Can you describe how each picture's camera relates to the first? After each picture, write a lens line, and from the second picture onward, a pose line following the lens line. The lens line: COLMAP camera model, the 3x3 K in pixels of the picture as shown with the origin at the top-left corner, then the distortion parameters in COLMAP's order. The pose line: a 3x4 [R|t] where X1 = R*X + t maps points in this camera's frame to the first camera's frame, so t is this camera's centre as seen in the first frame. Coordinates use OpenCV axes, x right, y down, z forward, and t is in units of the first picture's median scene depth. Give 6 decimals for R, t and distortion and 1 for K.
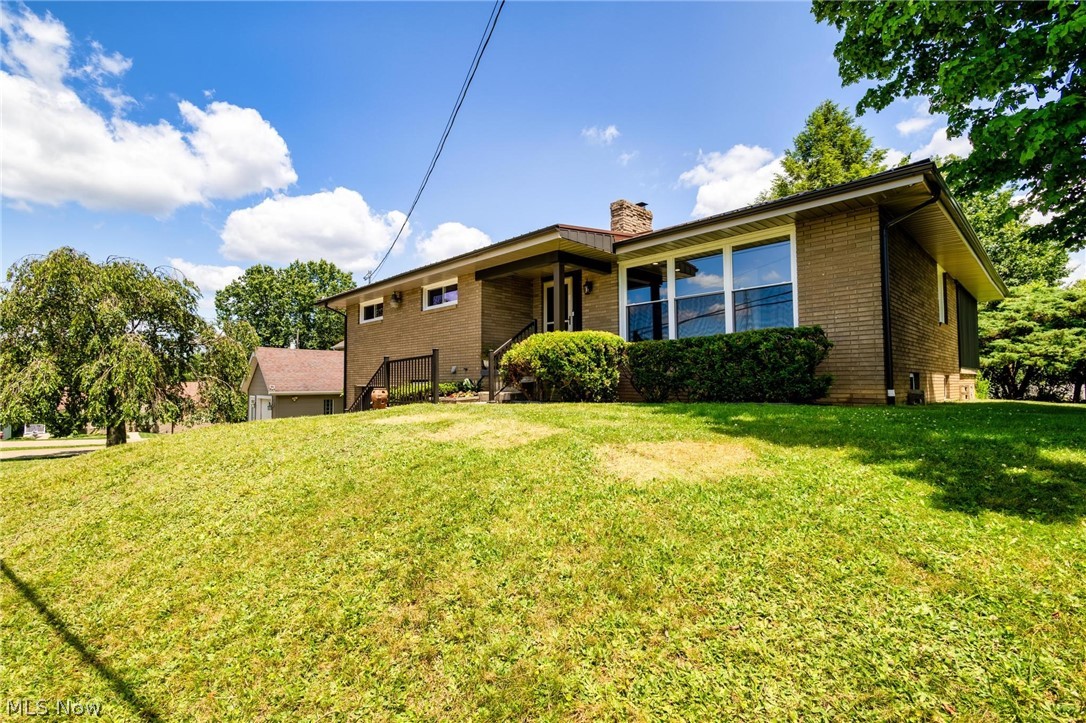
lens RADIAL K [[500.2, 0, 542.3], [0, 500.2, 357.0], [0, 0, 1]] dist [0.007737, -0.004730]
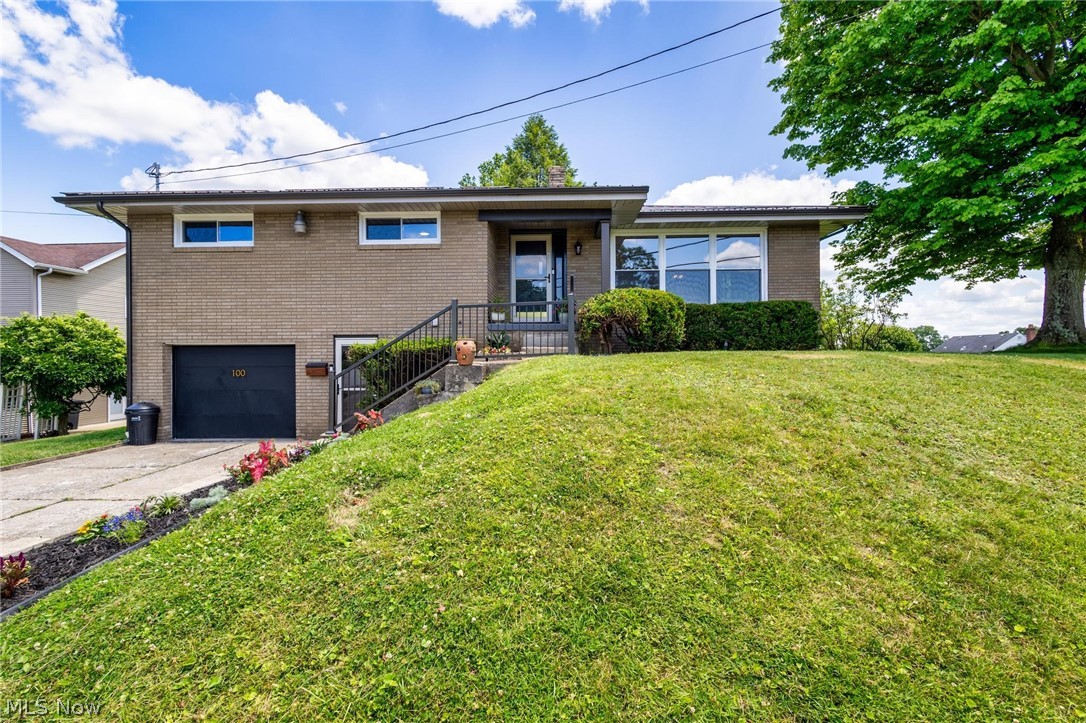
lens RADIAL K [[500.2, 0, 548.5], [0, 500.2, 365.8], [0, 0, 1]] dist [0.007737, -0.004730]
pose [[0.714606, -0.010339, 0.699451, -0.883339], [-0.032221, 0.998343, 0.047676, 0.071854], [-0.698784, -0.056606, 0.713089, 0.391892]]
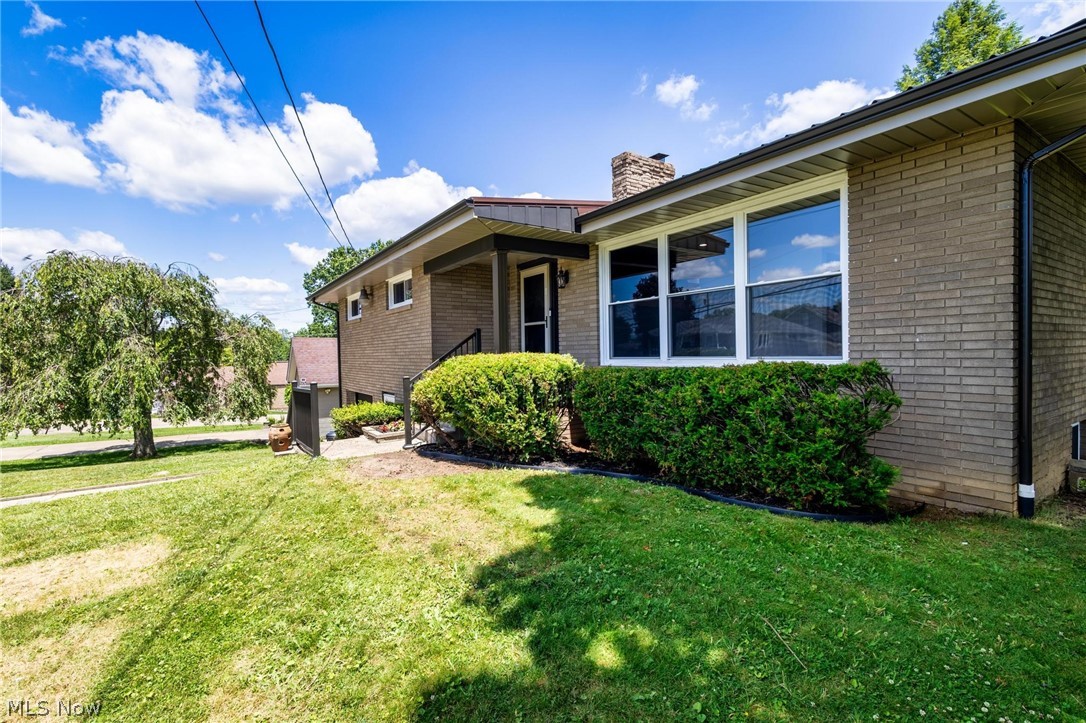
lens RADIAL K [[500.2, 0, 541.4], [0, 500.2, 360.2], [0, 0, 1]] dist [0.007737, -0.004730]
pose [[0.982540, -0.009329, -0.185818, 0.257304], [0.022583, 0.997337, 0.069342, -0.094091], [0.184677, -0.072327, 0.980134, 0.349825]]
